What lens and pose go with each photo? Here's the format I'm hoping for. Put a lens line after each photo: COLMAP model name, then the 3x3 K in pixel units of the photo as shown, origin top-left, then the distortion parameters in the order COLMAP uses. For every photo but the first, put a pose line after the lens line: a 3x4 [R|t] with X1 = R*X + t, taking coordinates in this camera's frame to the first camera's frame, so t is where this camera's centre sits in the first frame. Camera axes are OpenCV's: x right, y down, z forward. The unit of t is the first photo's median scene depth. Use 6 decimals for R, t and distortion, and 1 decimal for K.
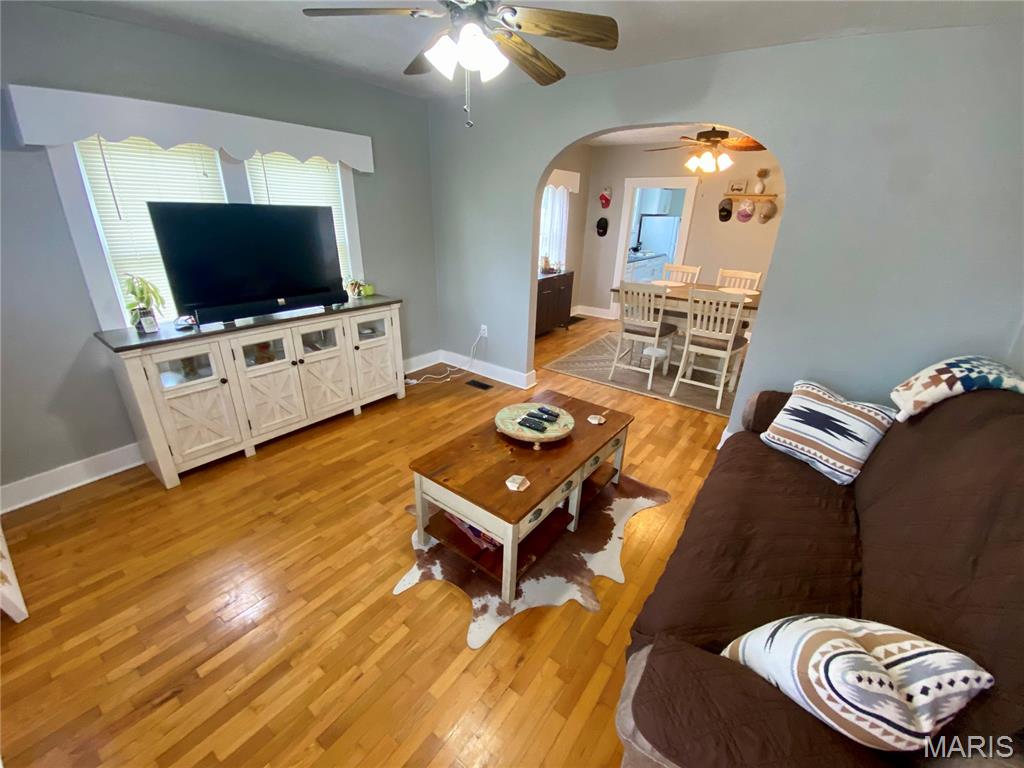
lens RADIAL K [[419.5, 0, 510.6], [0, 419.5, 383.9], [0, 0, 1]] dist [0.034651, -0.028733]
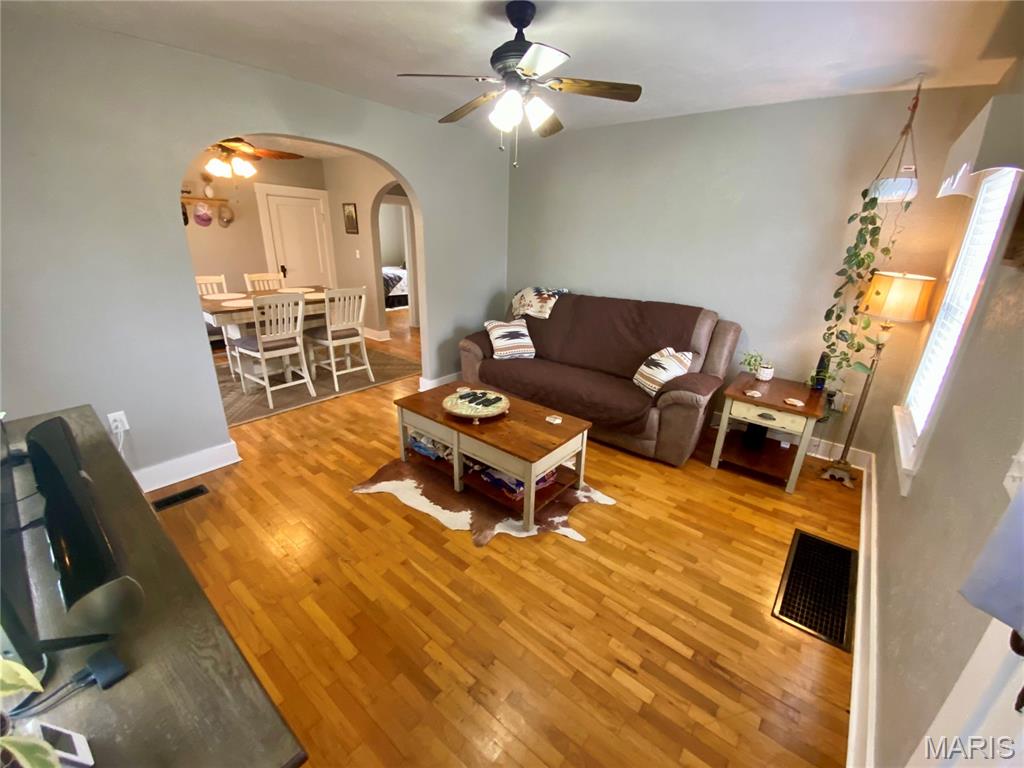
lens RADIAL K [[418.1, 0, 511.3], [0, 418.1, 381.3], [0, 0, 1]] dist [0.042637, -0.028810]
pose [[0.044984, -0.363270, 0.930597, -0.665282], [0.353966, 0.876900, 0.325199, -0.207645], [-0.934176, 0.314771, 0.168032, 0.444031]]
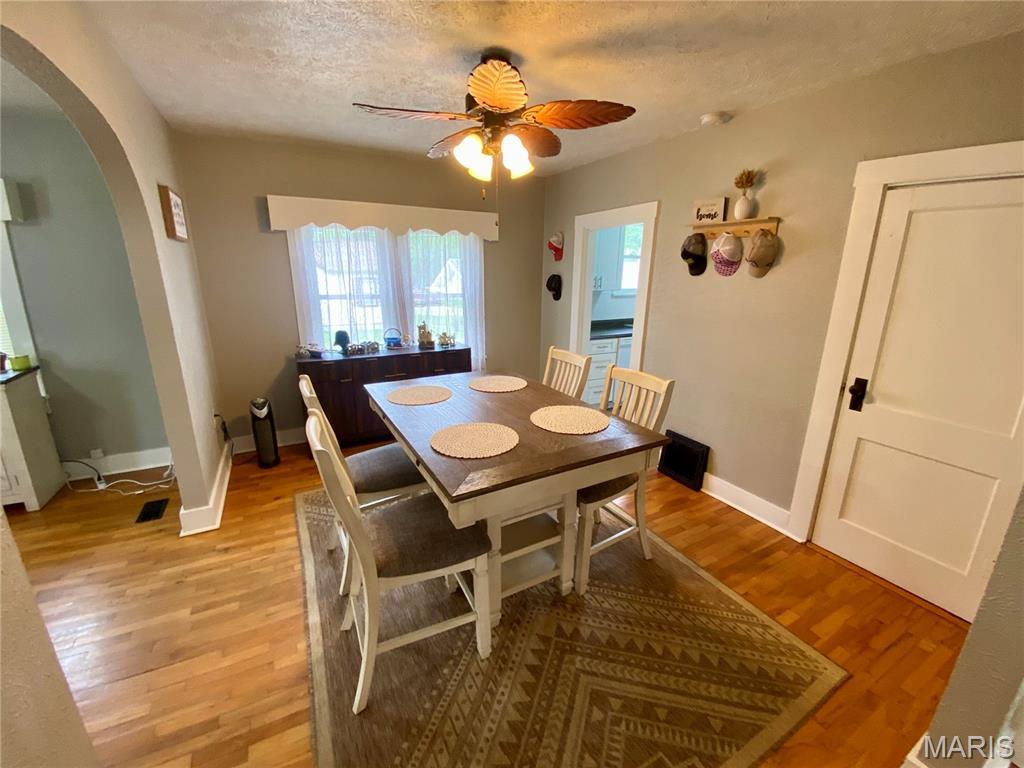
lens RADIAL K [[419.5, 0, 510.6], [0, 419.5, 383.9], [0, 0, 1]] dist [0.034651, -0.028733]
pose [[0.903546, 0.090783, -0.418764, 0.808110], [-0.149412, 0.982711, -0.109341, -0.238495], [0.401598, 0.161363, 0.901488, 0.684571]]
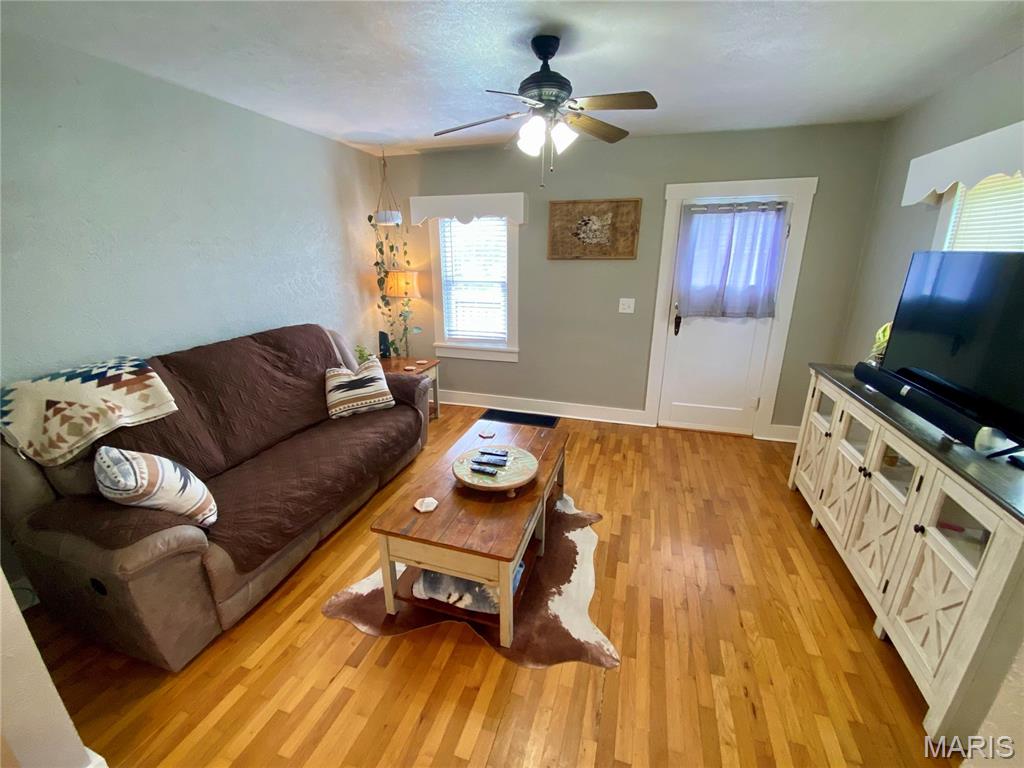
lens RADIAL K [[419.5, 0, 510.6], [0, 419.5, 383.9], [0, 0, 1]] dist [0.034651, -0.028733]
pose [[-0.942002, 0.068655, -0.328510, 0.206744], [-0.152344, 0.784715, 0.600844, -0.399446], [0.299038, 0.616043, -0.728744, 1.020951]]
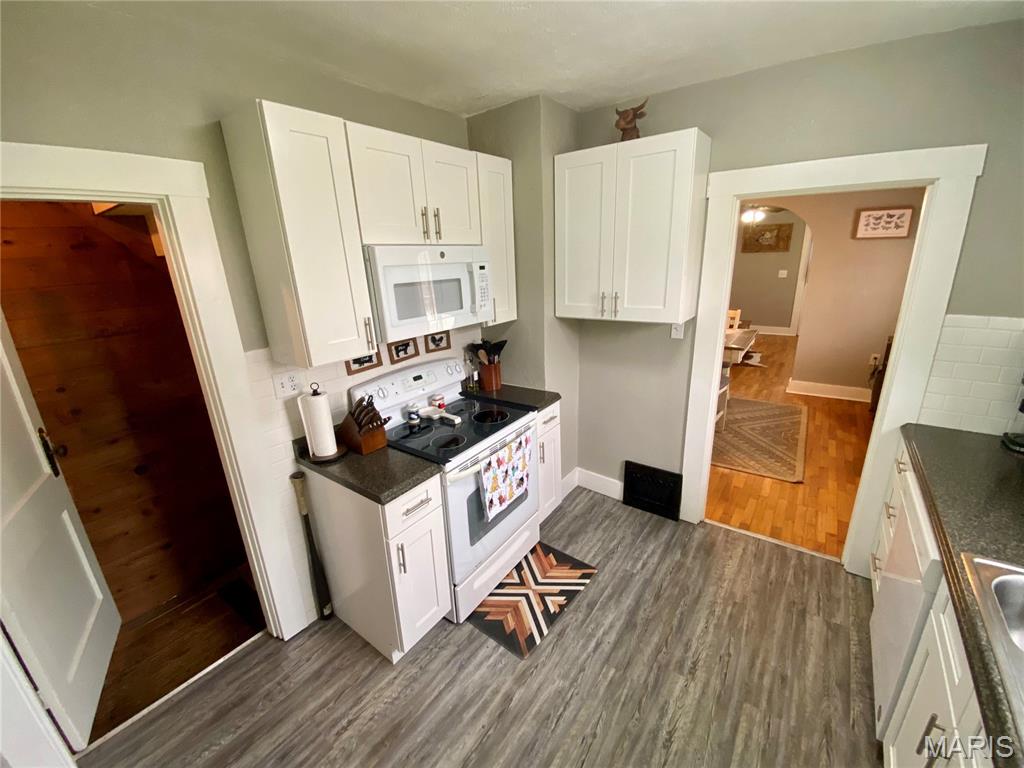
lens RADIAL K [[419.5, 0, 510.6], [0, 419.5, 383.9], [0, 0, 1]] dist [0.034651, -0.028733]
pose [[-0.999751, 0.019949, -0.010044, 1.014779], [0.008950, 0.769816, 0.638203, -0.938776], [0.020464, 0.637953, -0.769803, 2.241485]]
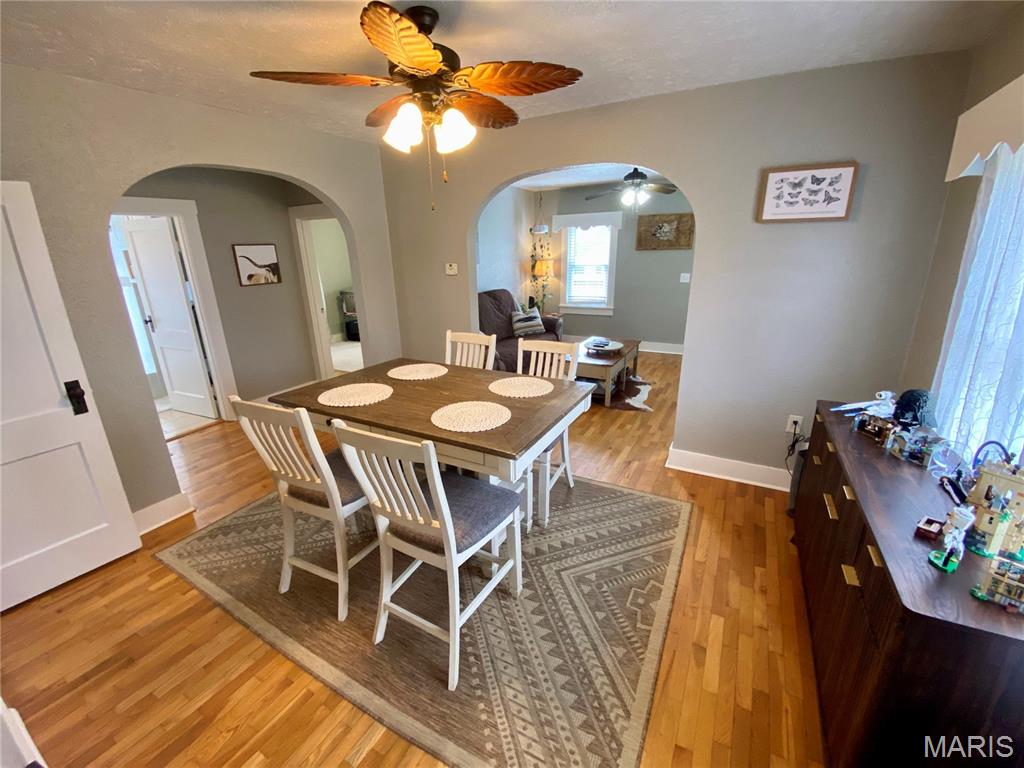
lens RADIAL K [[419.5, 0, 510.6], [0, 419.5, 383.9], [0, 0, 1]] dist [0.034651, -0.028733]
pose [[-0.990848, 0.036216, -0.130034, 0.512679], [-0.055711, 0.767734, 0.638342, -0.691363], [0.122950, 0.639744, -0.758690, 1.711292]]
